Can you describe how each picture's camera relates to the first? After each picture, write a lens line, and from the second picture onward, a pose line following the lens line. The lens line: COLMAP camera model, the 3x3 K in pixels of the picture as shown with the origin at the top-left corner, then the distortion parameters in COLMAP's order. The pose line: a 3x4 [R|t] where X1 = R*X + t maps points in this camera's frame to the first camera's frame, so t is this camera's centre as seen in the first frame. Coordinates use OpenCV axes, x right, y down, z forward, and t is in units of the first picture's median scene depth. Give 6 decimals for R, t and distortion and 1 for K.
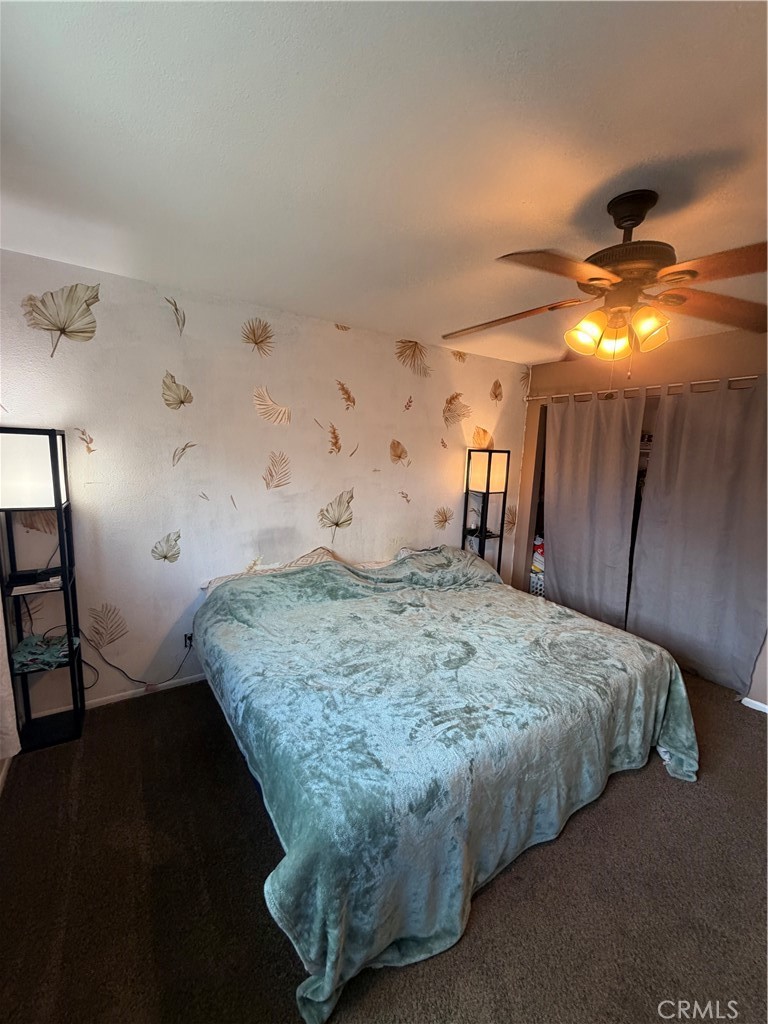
lens RADIAL K [[408.0, 0, 384.9], [0, 408.0, 508.8], [0, 0, 1]] dist [0.000476, 0.000513]
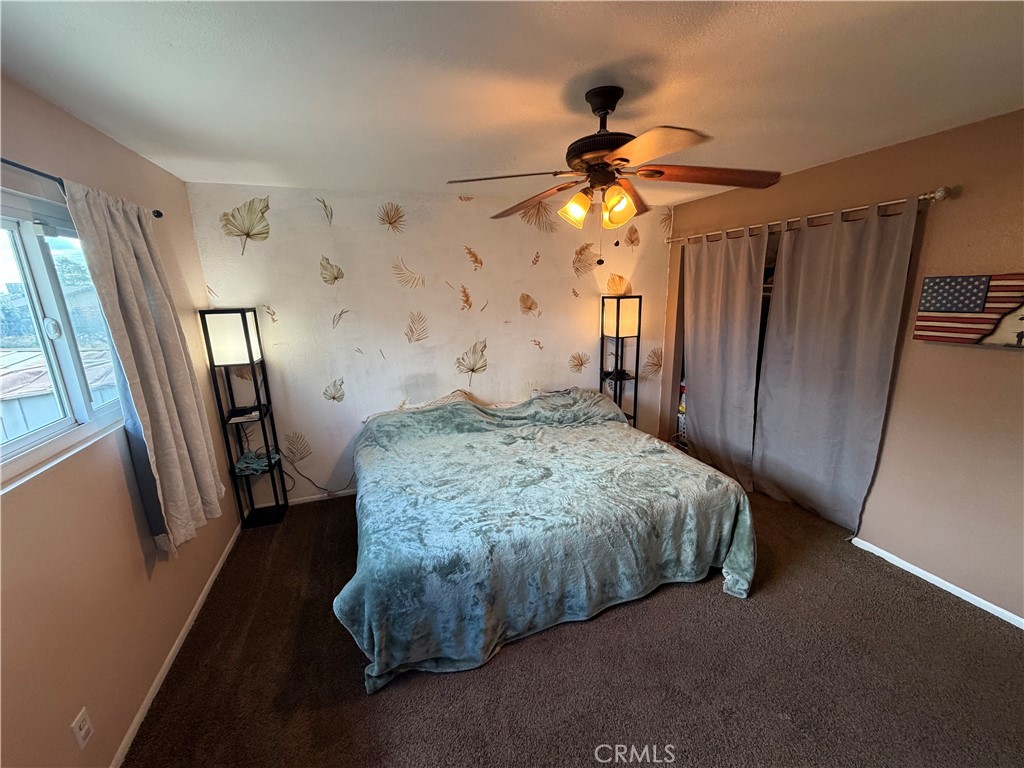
lens RADIAL K [[408.0, 0, 512.1], [0, 408.0, 384.0], [0, 0, 1]] dist [0.000476, 0.000513]
pose [[0.971560, -0.009453, -0.236605, 0.375979], [0.028328, 0.996667, 0.076502, -0.012776], [0.235093, -0.081029, 0.968589, -0.157410]]
